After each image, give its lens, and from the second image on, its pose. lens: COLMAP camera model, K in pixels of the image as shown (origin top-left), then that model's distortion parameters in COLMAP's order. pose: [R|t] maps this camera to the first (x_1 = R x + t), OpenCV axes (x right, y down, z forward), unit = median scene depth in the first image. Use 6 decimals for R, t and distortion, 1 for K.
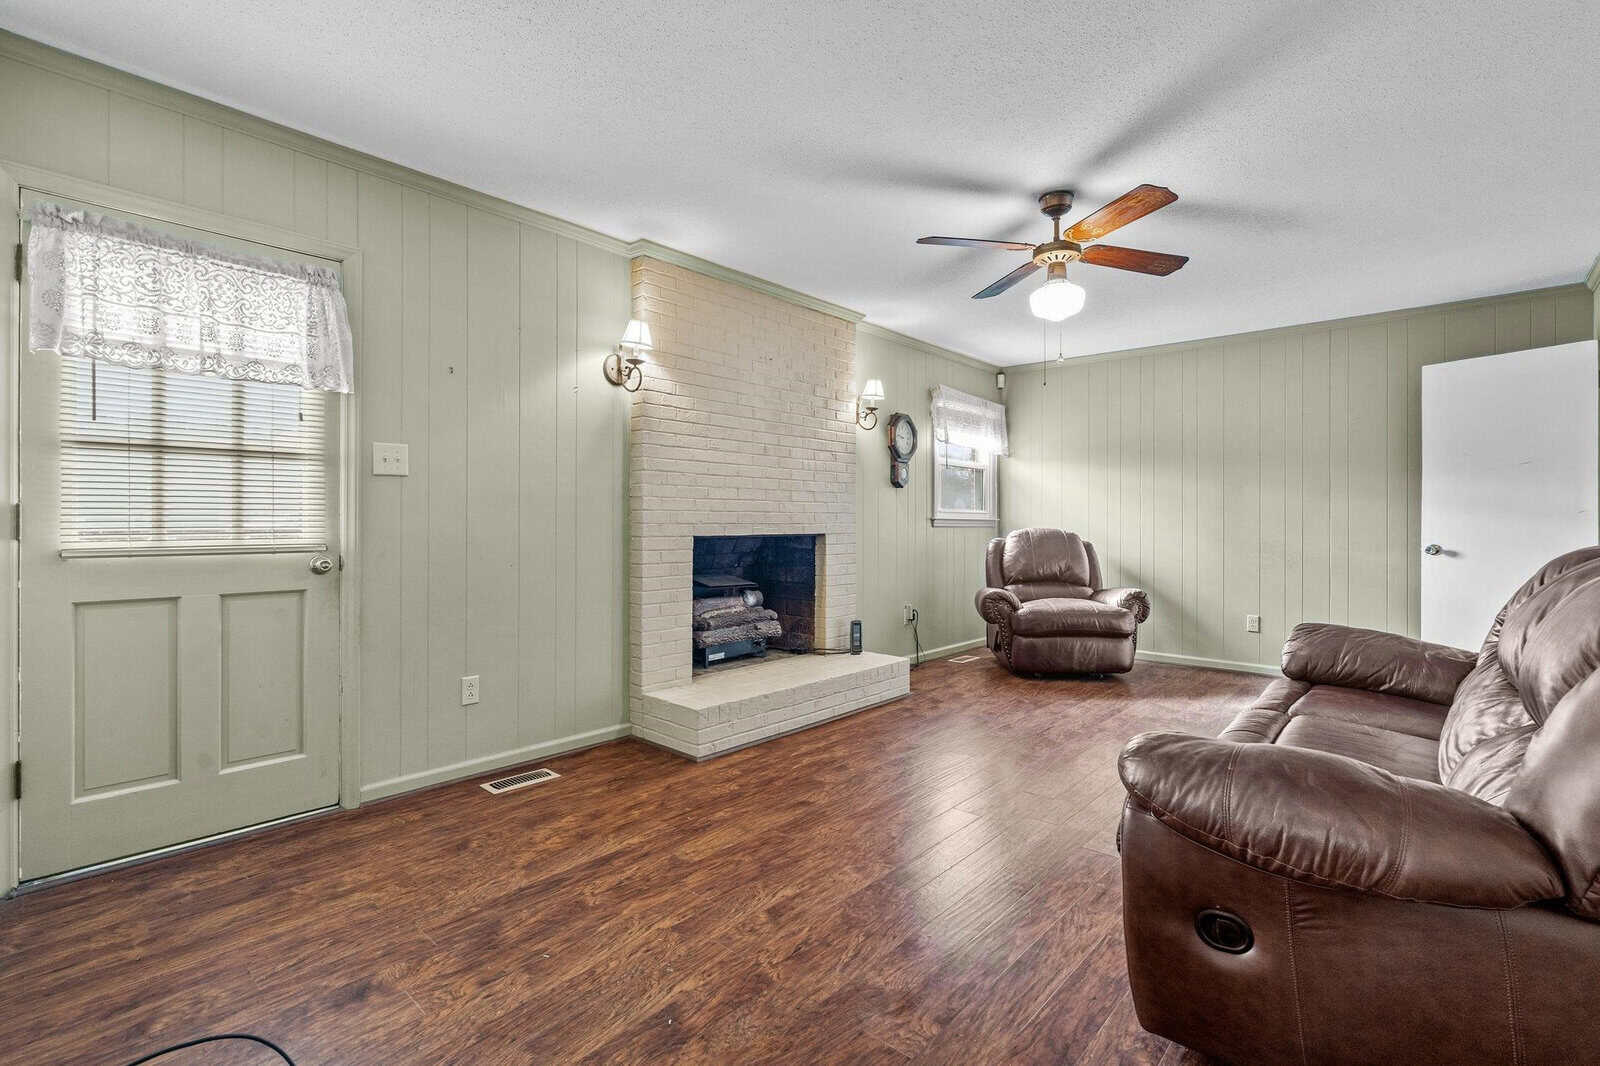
lens RADIAL K [[729.0, 0, 801.0], [0, 729.0, 532.2], [0, 0, 1]] dist [-0.007516, 0.002260]
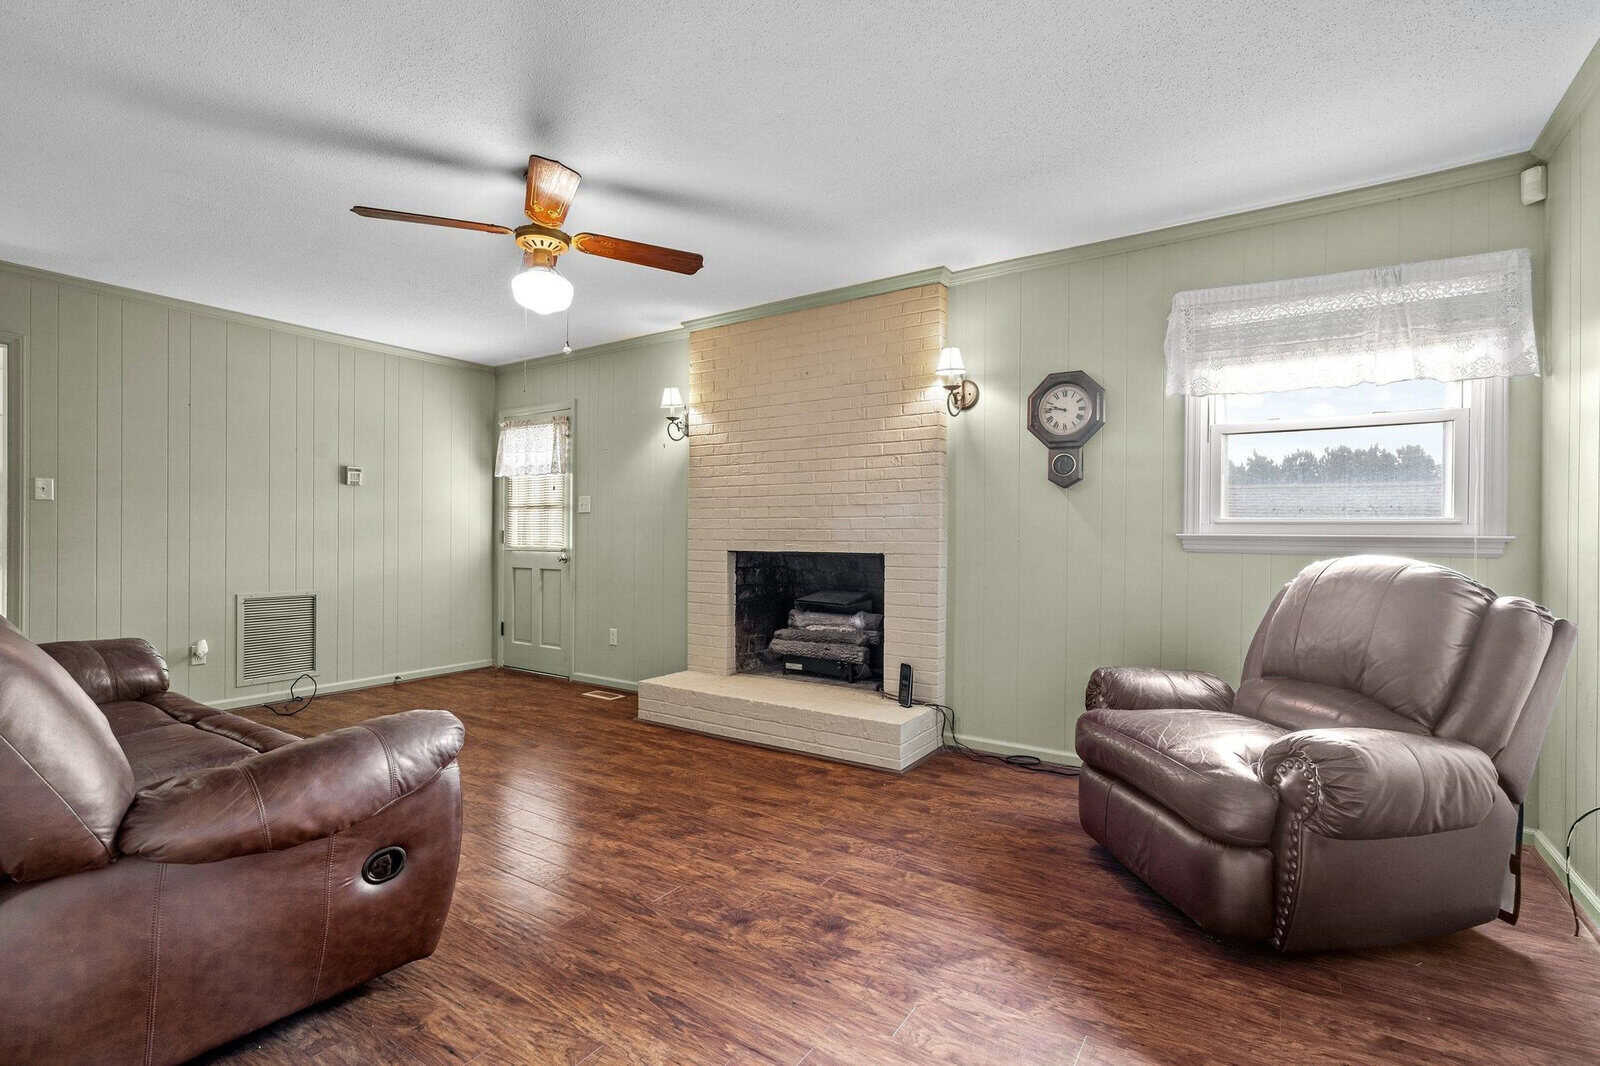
lens RADIAL K [[729.0, 0, 792.9], [0, 729.0, 535.6], [0, 0, 1]] dist [-0.007516, 0.002260]
pose [[0.137845, -0.011945, -0.990382, 1.000256], [-0.026435, 0.999527, -0.015735, -0.002255], [0.990101, 0.028350, 0.137464, 0.915923]]
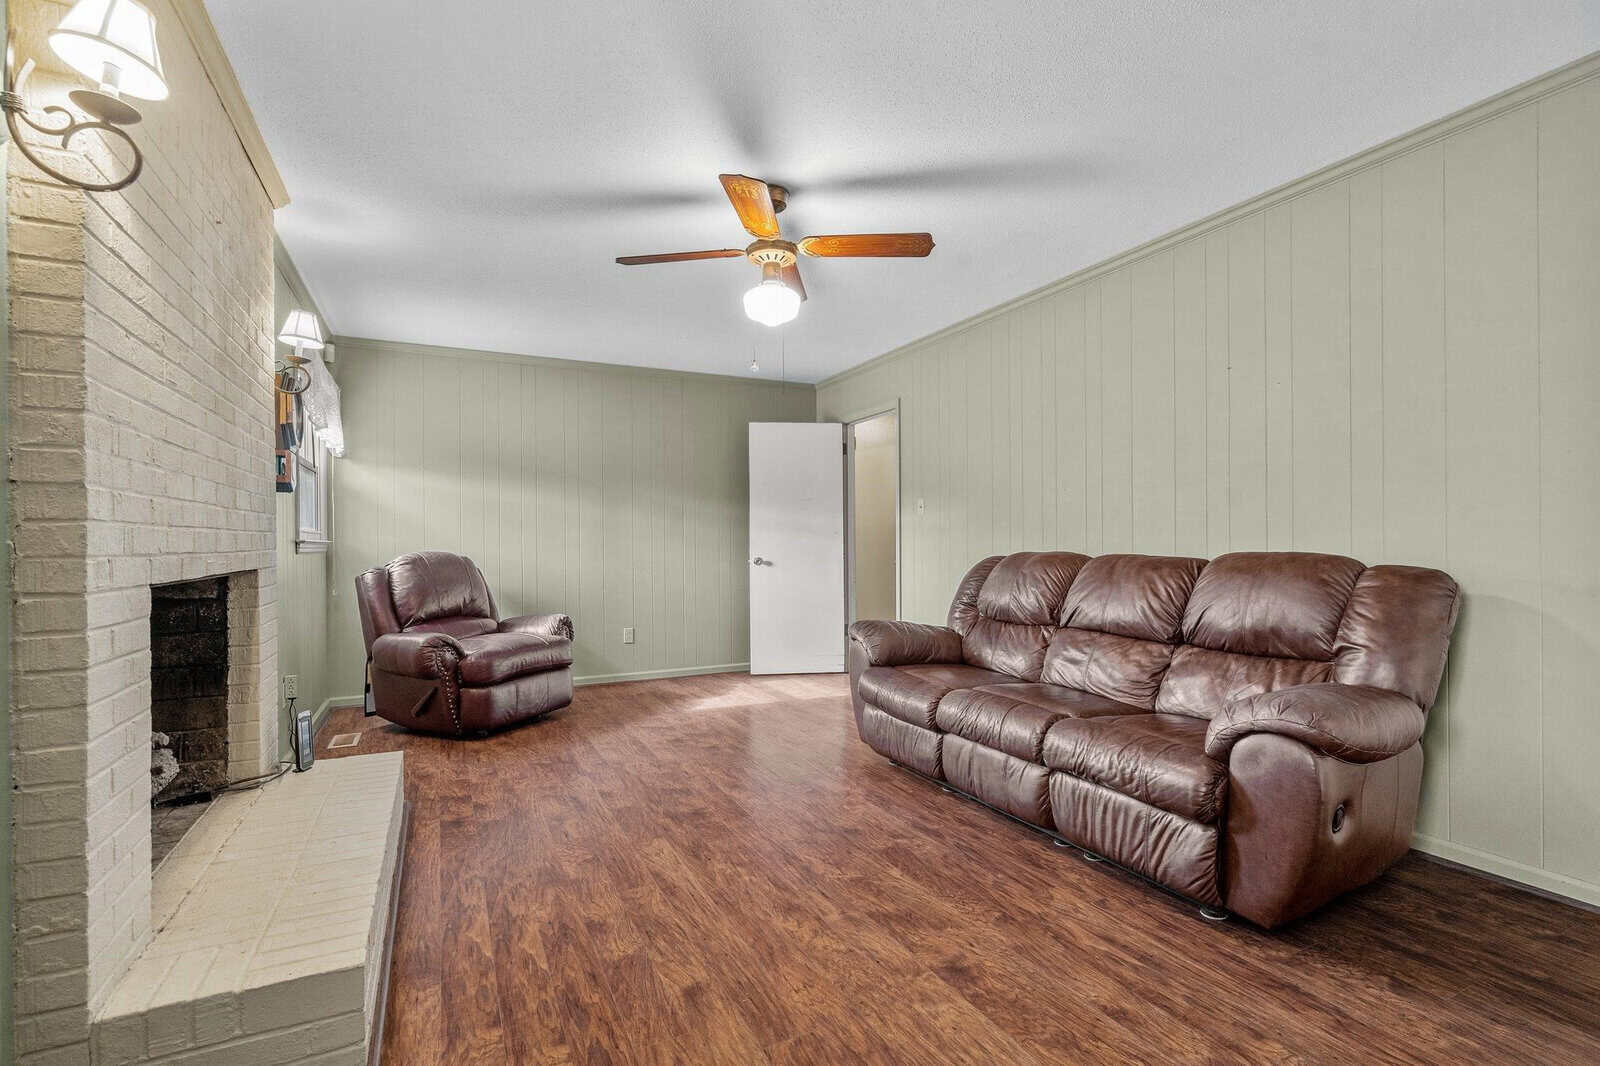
lens RADIAL K [[729.0, 0, 796.5], [0, 729.0, 547.8], [0, 0, 1]] dist [-0.007516, 0.002260]
pose [[0.367633, -0.015839, 0.929836, -0.387673], [0.023360, 0.999697, 0.007793, -0.009943], [-0.929678, 0.018856, 0.367891, 0.487522]]
